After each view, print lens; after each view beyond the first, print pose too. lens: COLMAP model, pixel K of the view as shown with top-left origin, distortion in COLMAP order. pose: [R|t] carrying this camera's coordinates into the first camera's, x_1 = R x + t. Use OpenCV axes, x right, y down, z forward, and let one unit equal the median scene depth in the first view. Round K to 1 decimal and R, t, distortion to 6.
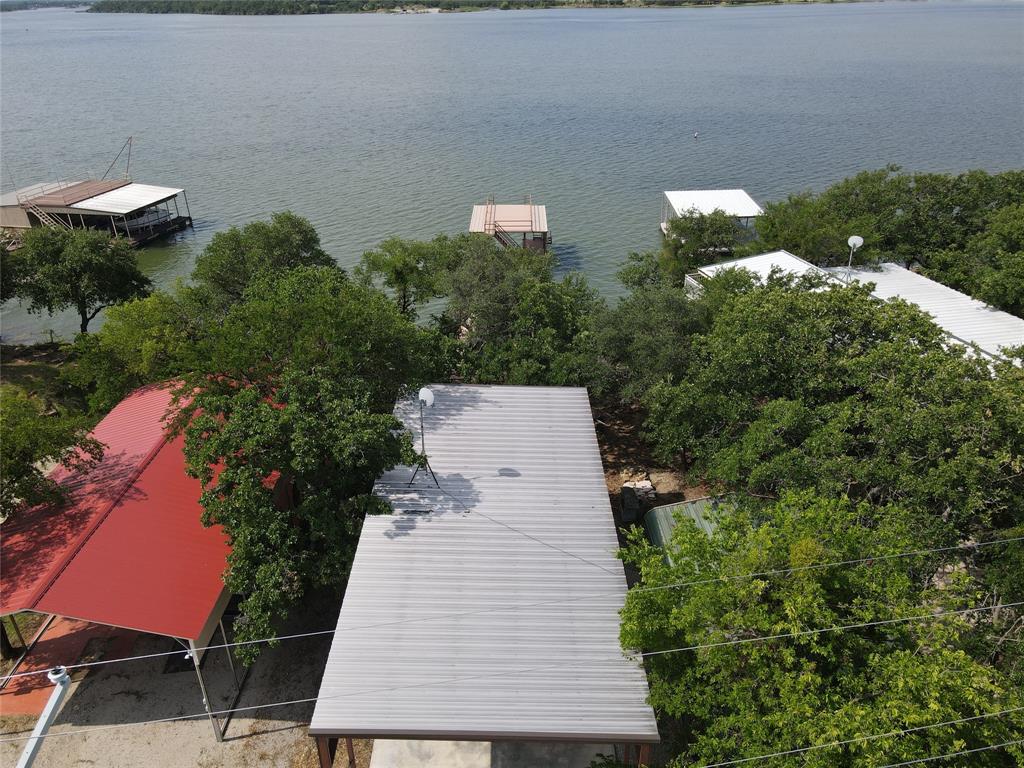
lens RADIAL K [[751.6, 0, 511.0], [0, 751.6, 392.4], [0, 0, 1]] dist [0.004571, 0.028059]
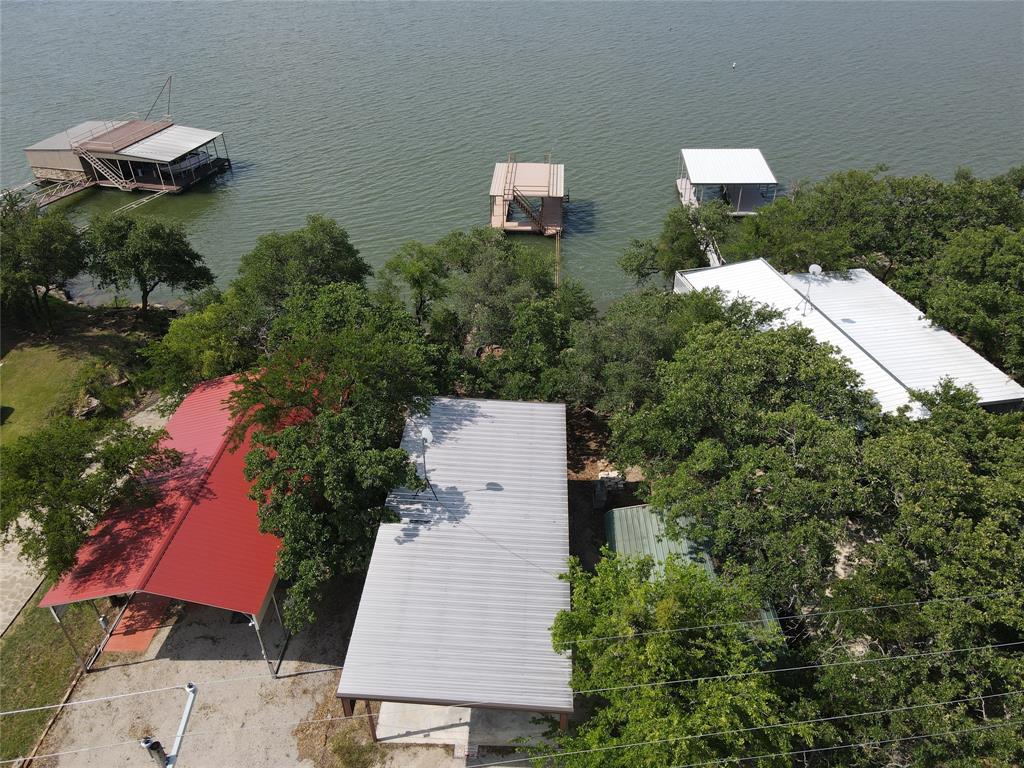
lens RADIAL K [[751.6, 0, 511.0], [0, 751.6, 392.4], [0, 0, 1]] dist [0.004571, 0.028059]
pose [[0.998635, 0.034099, -0.039559, 0.065588], [-0.028479, 0.990459, 0.134831, -0.203725], [0.043779, -0.133520, 0.990079, -0.217635]]
